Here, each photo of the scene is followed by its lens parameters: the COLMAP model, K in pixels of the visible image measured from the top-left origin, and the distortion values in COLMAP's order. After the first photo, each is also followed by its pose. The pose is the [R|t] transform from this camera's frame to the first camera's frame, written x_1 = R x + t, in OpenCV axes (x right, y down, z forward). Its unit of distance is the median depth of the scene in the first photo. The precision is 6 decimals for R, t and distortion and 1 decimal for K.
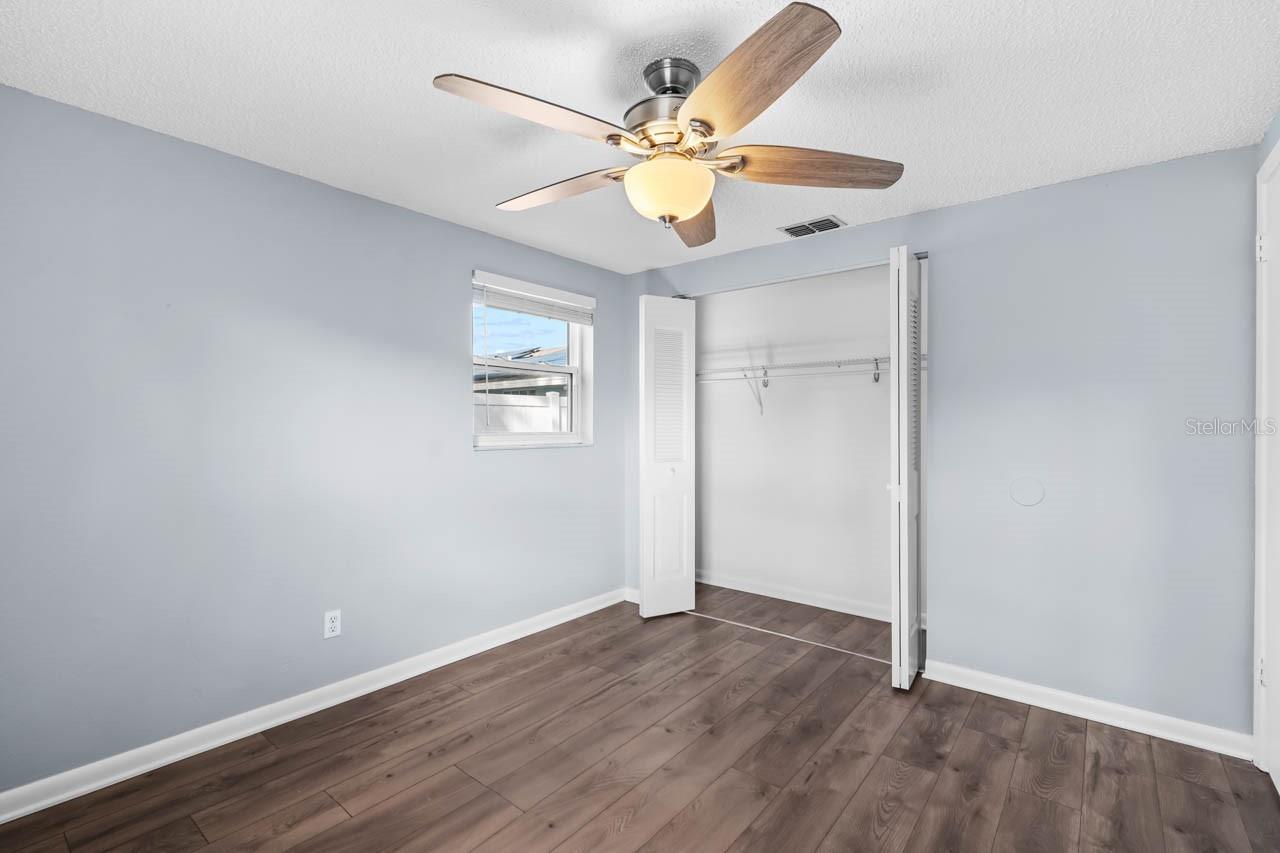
lens RADIAL K [[573.7, 0, 633.7], [0, 573.7, 422.8], [0, 0, 1]] dist [0.002855, -0.000738]
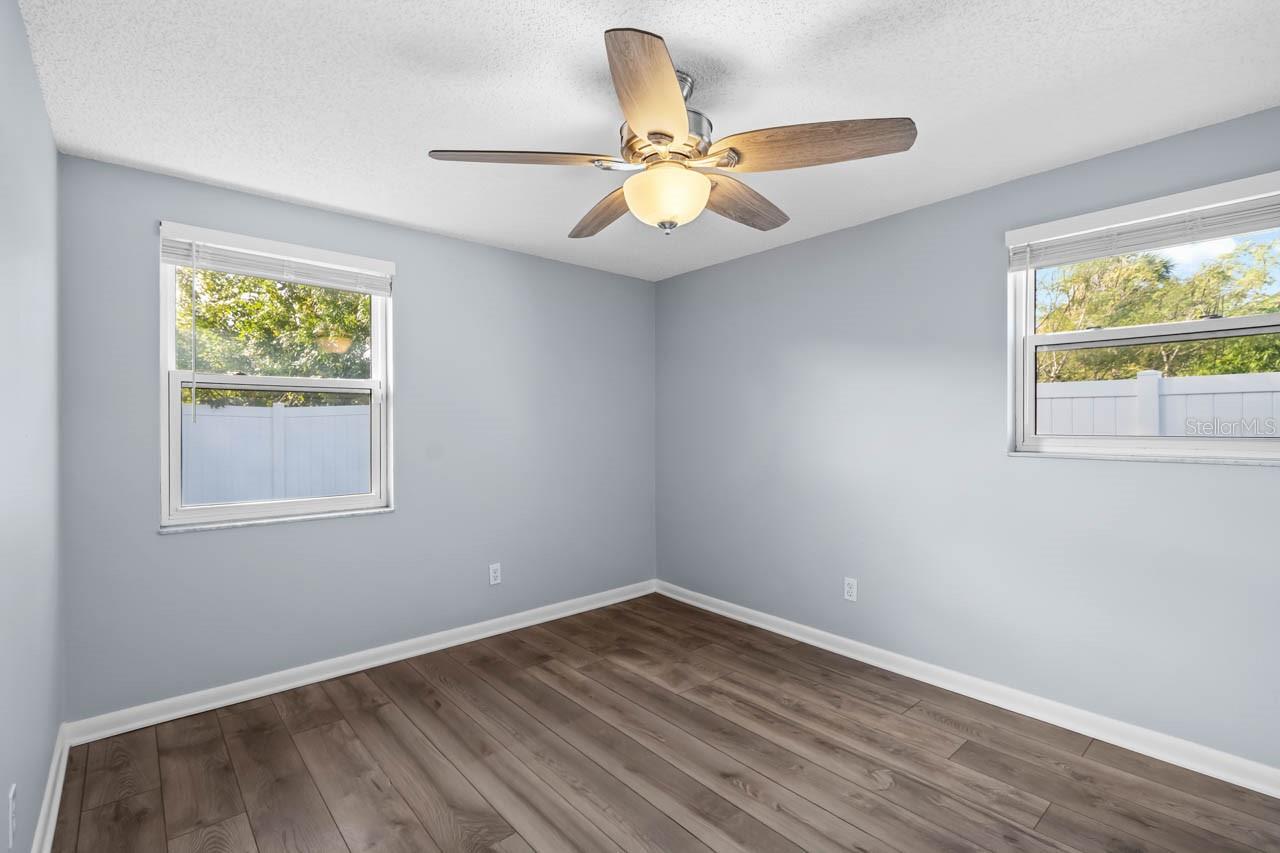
lens RADIAL K [[573.7, 0, 633.7], [0, 573.7, 422.8], [0, 0, 1]] dist [0.002855, -0.000738]
pose [[-0.155811, 0.000501, -0.987787, 0.728431], [0.000901, 1.000000, 0.000365, 0.001594], [0.987787, -0.000833, -0.155811, 0.739691]]
